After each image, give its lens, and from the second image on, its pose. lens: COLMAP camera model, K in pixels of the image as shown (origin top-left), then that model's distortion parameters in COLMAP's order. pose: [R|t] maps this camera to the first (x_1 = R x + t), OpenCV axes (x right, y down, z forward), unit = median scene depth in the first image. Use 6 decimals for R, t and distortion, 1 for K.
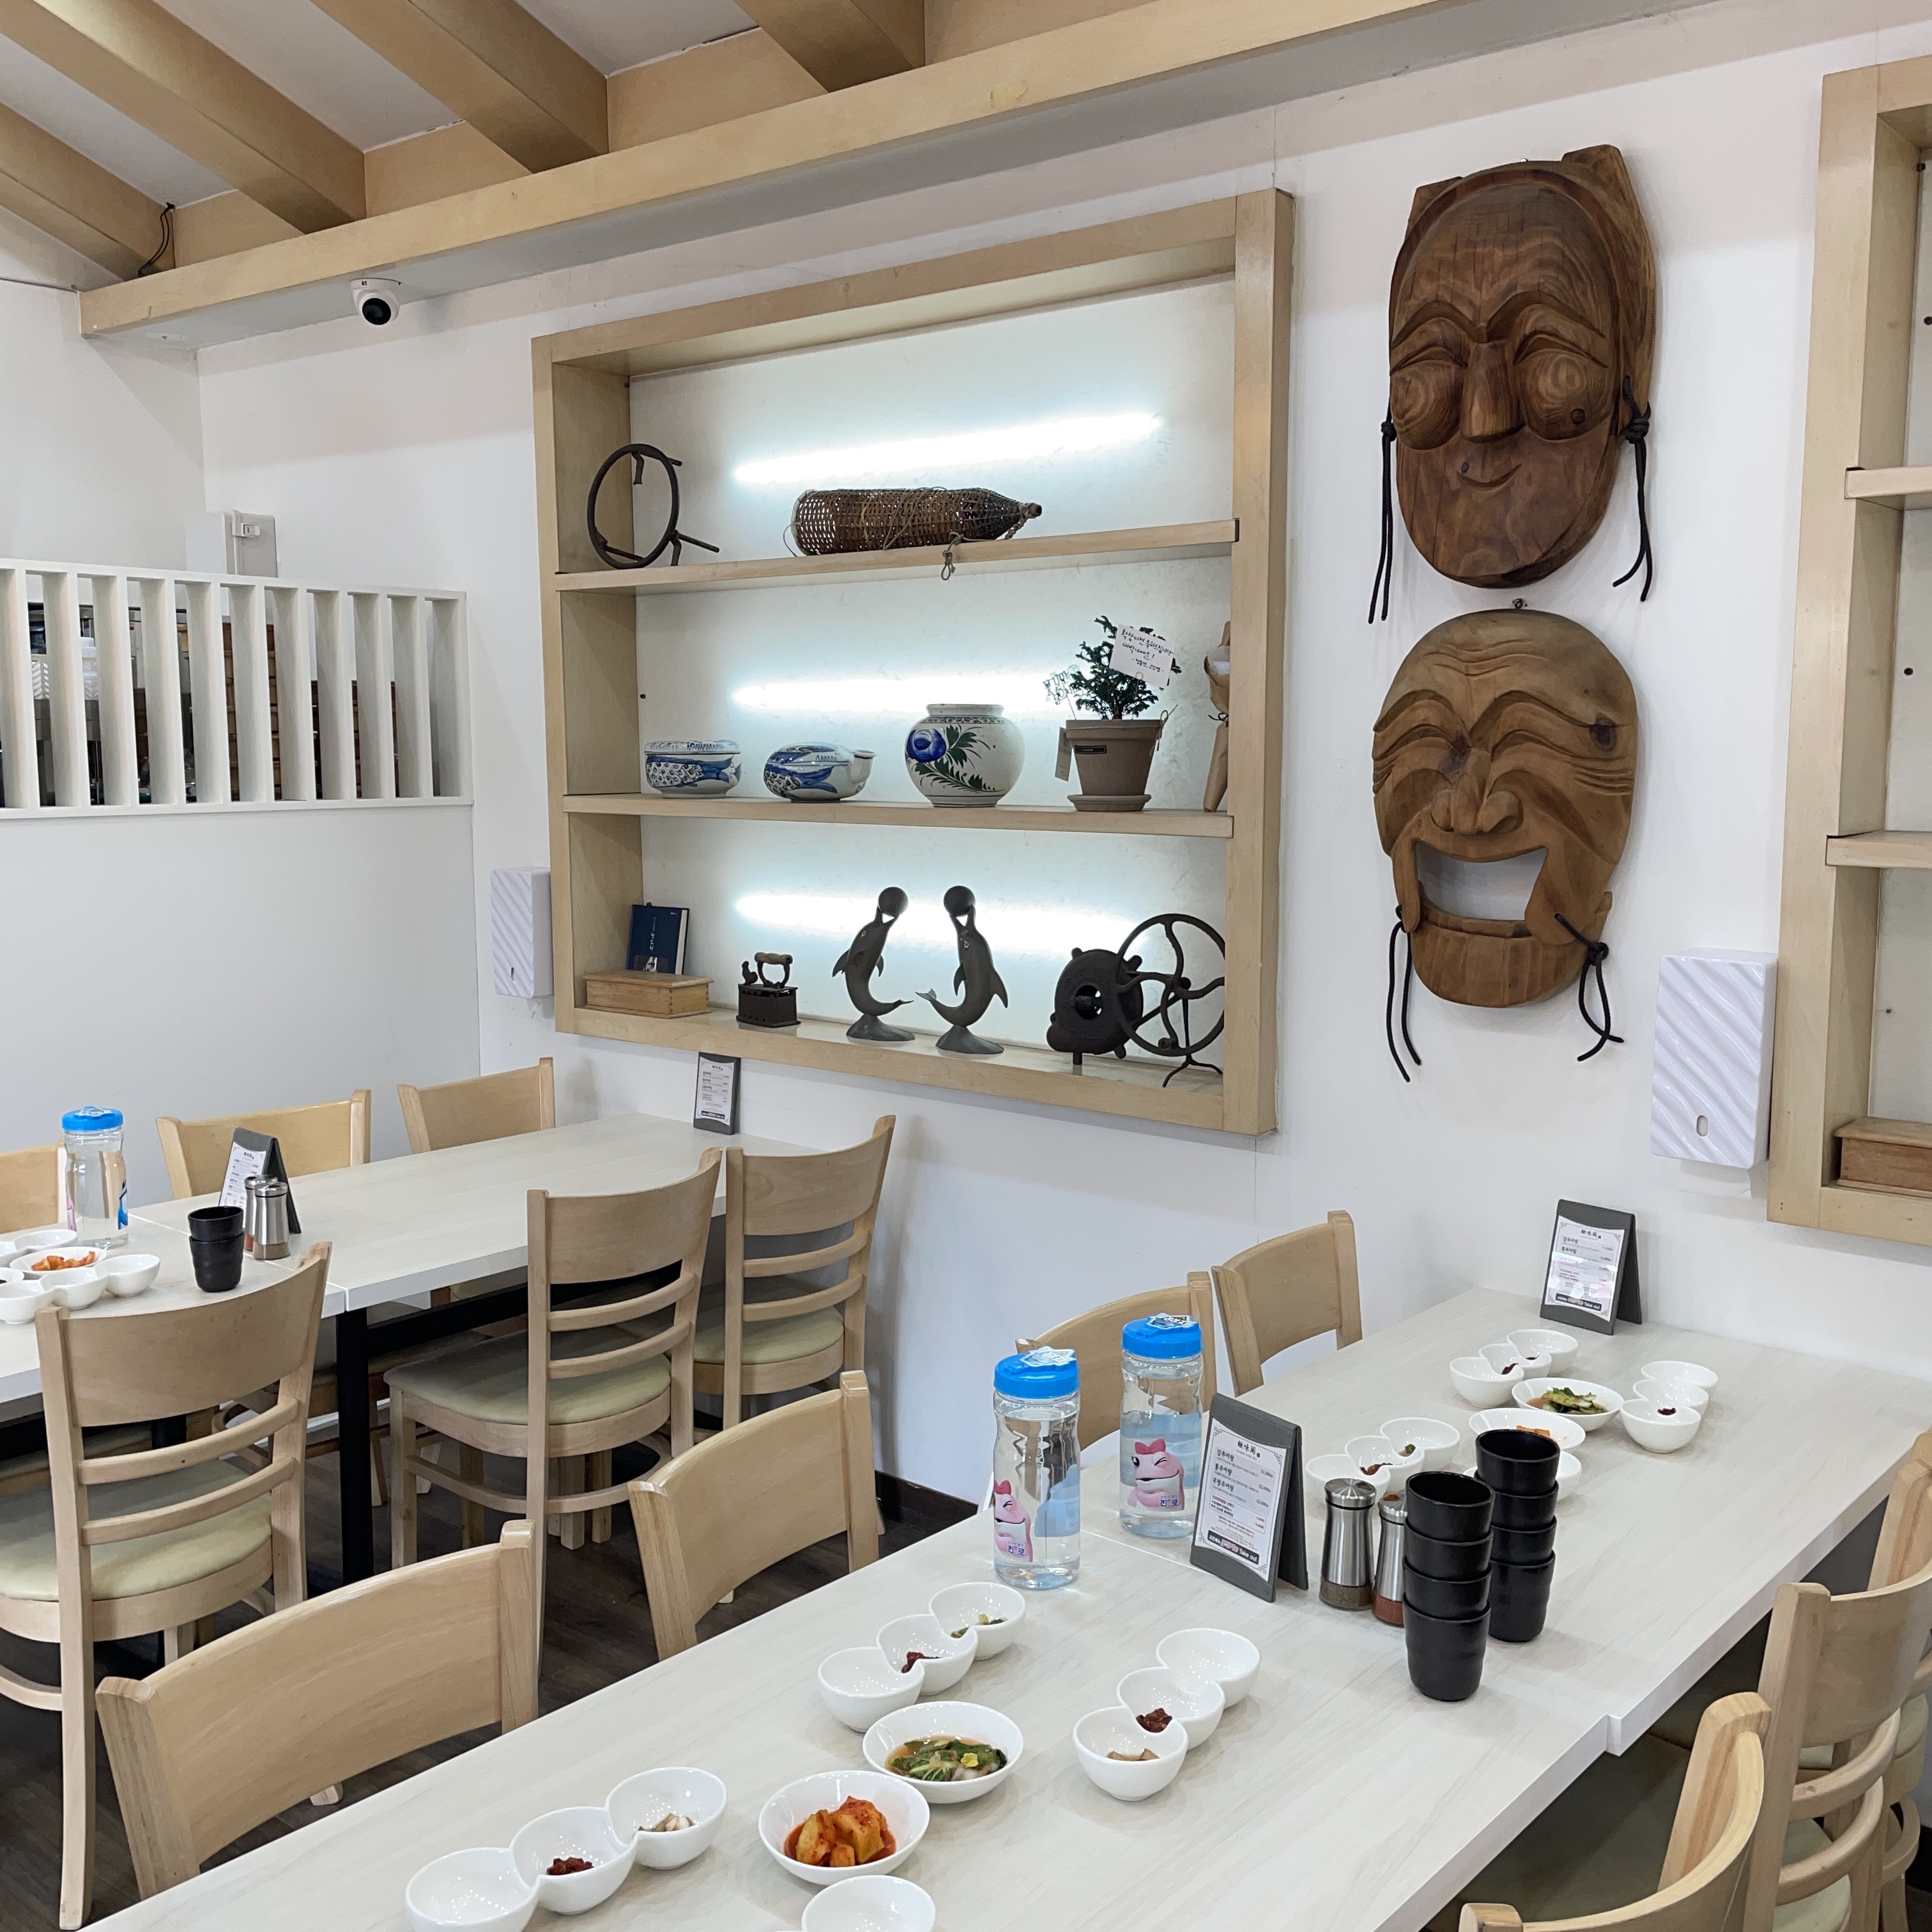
lens RADIAL K [[1997.7, 0, 954.2], [0, 1997.7, 971.2], [0, 0, 1]] dist [0.103724, -0.155761]
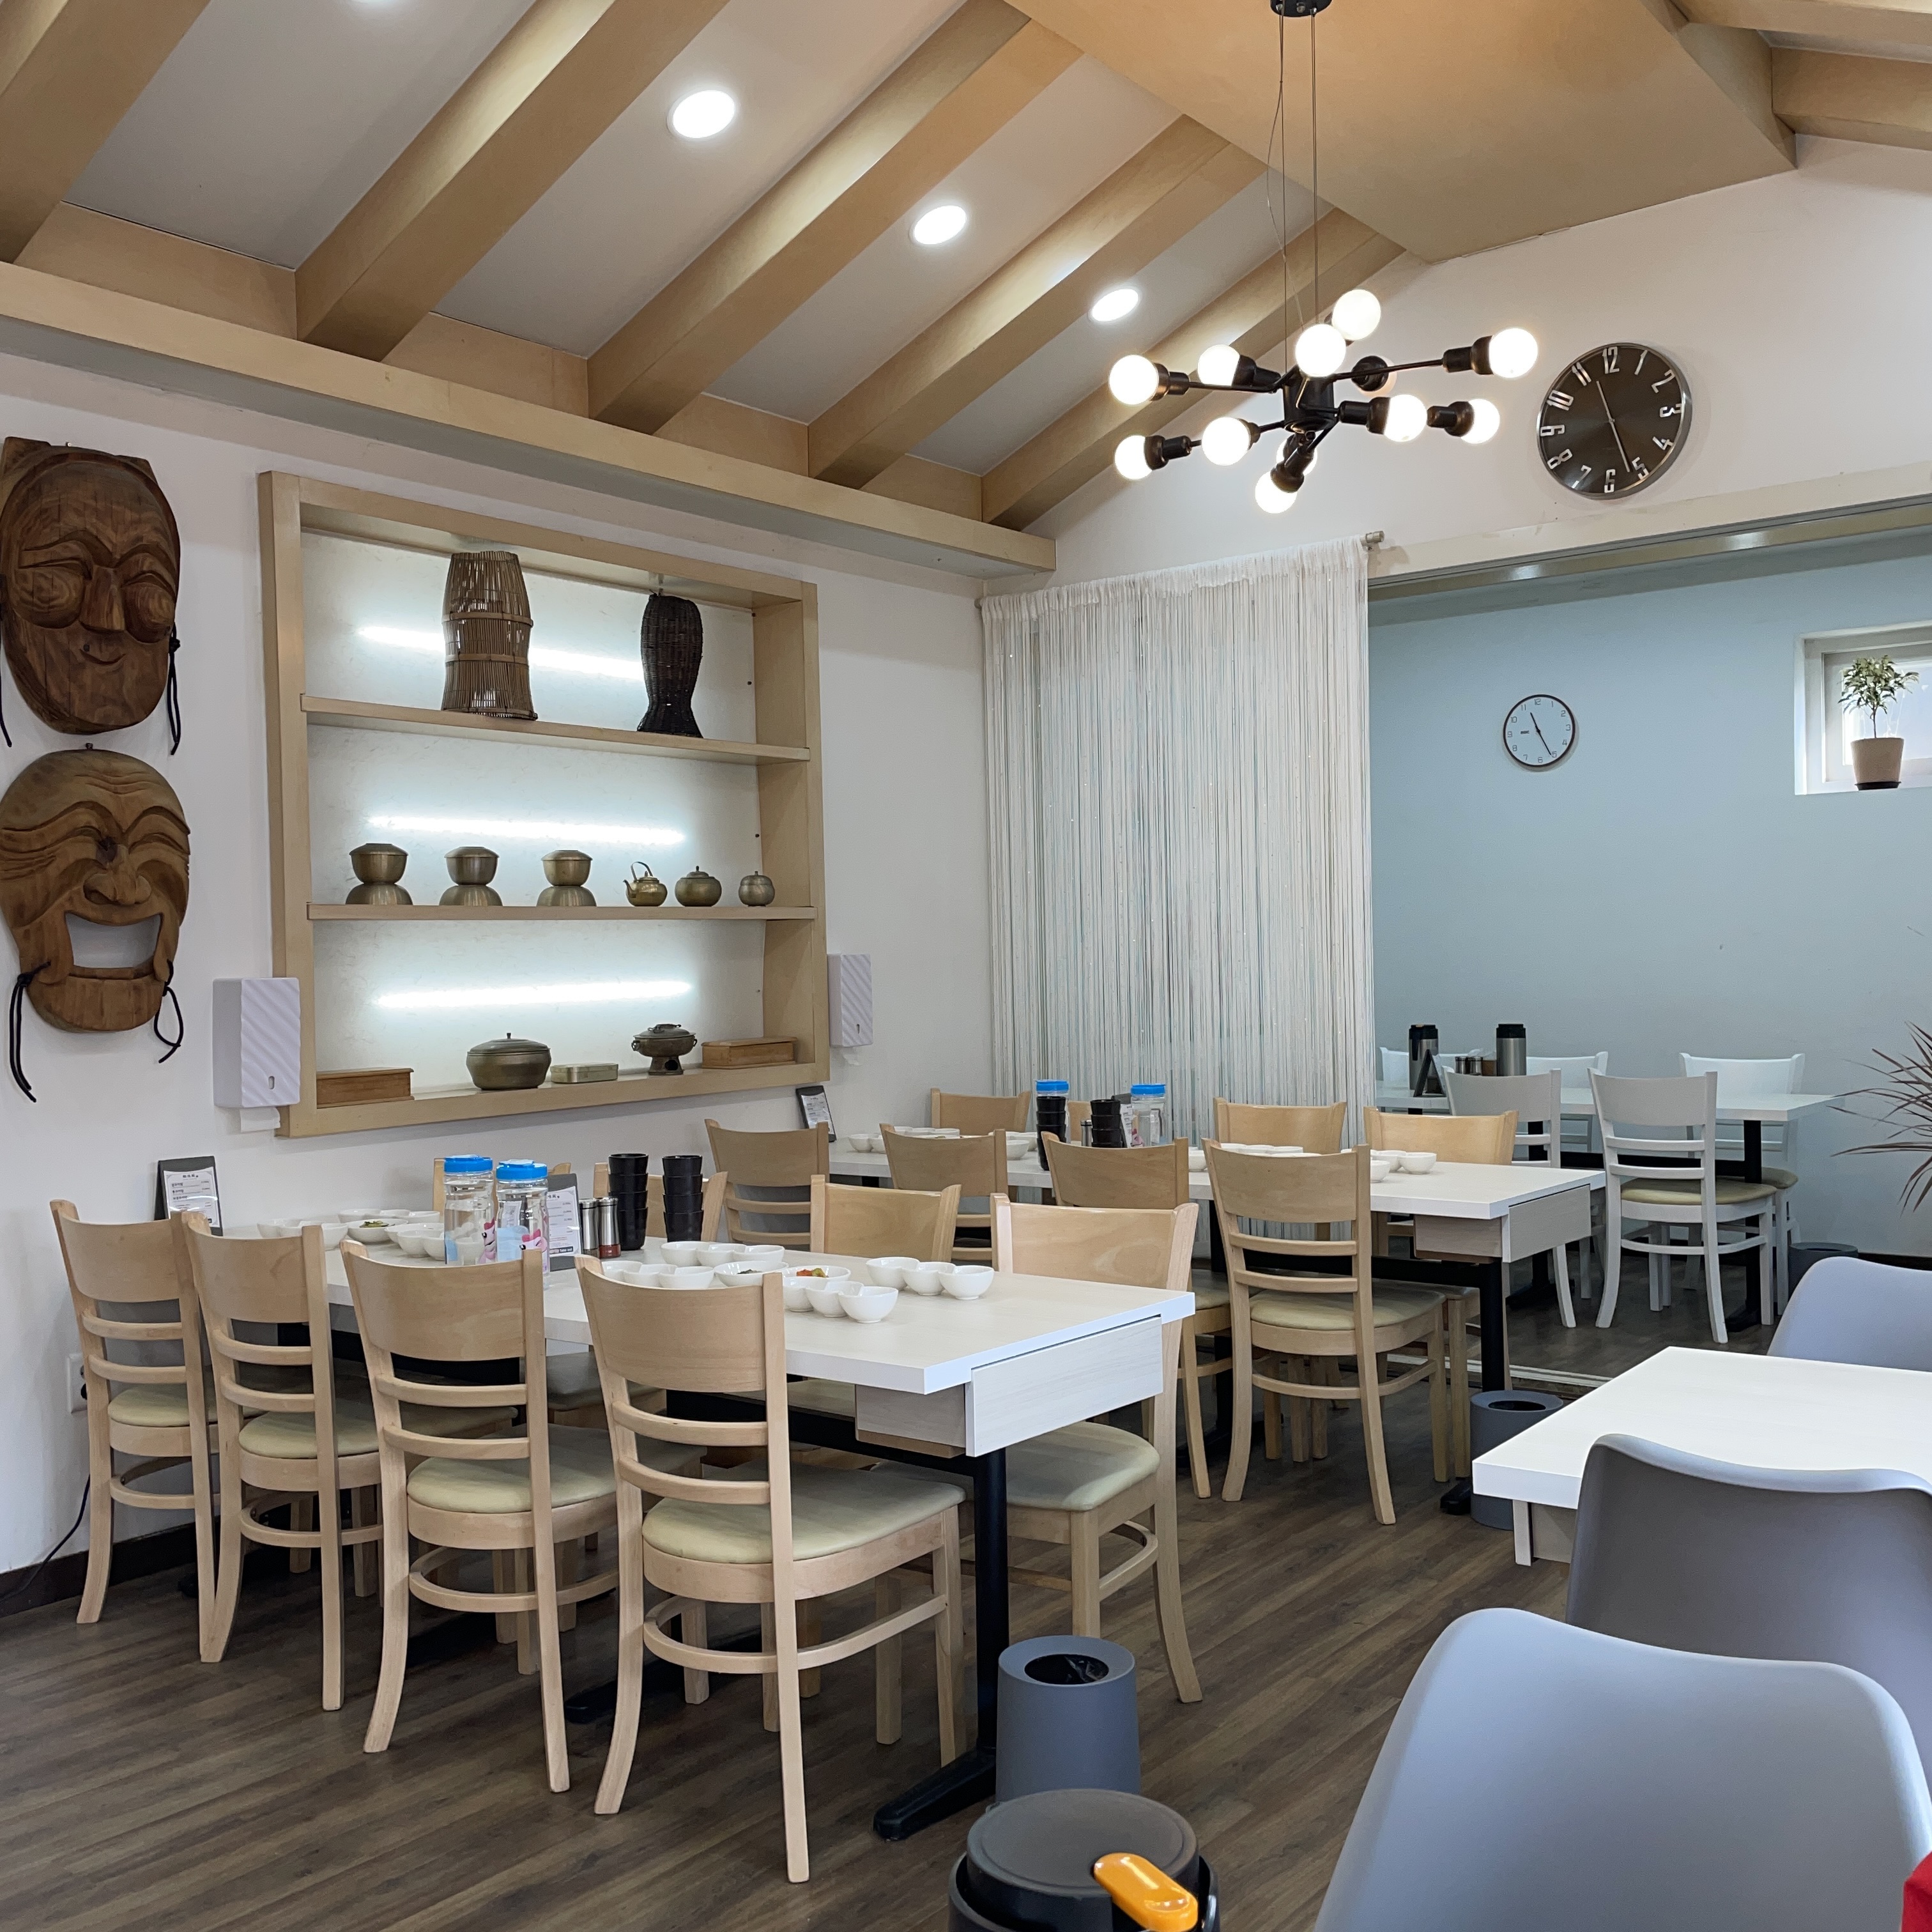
lens RADIAL K [[1997.7, 0, 954.2], [0, 1997.7, 971.2], [0, 0, 1]] dist [0.103724, -0.155761]
pose [[-0.044375, -0.000522, 0.999015, -1.200694], [0.153693, 0.988091, 0.007343, 0.057467], [-0.987122, 0.153867, -0.043767, 0.500924]]
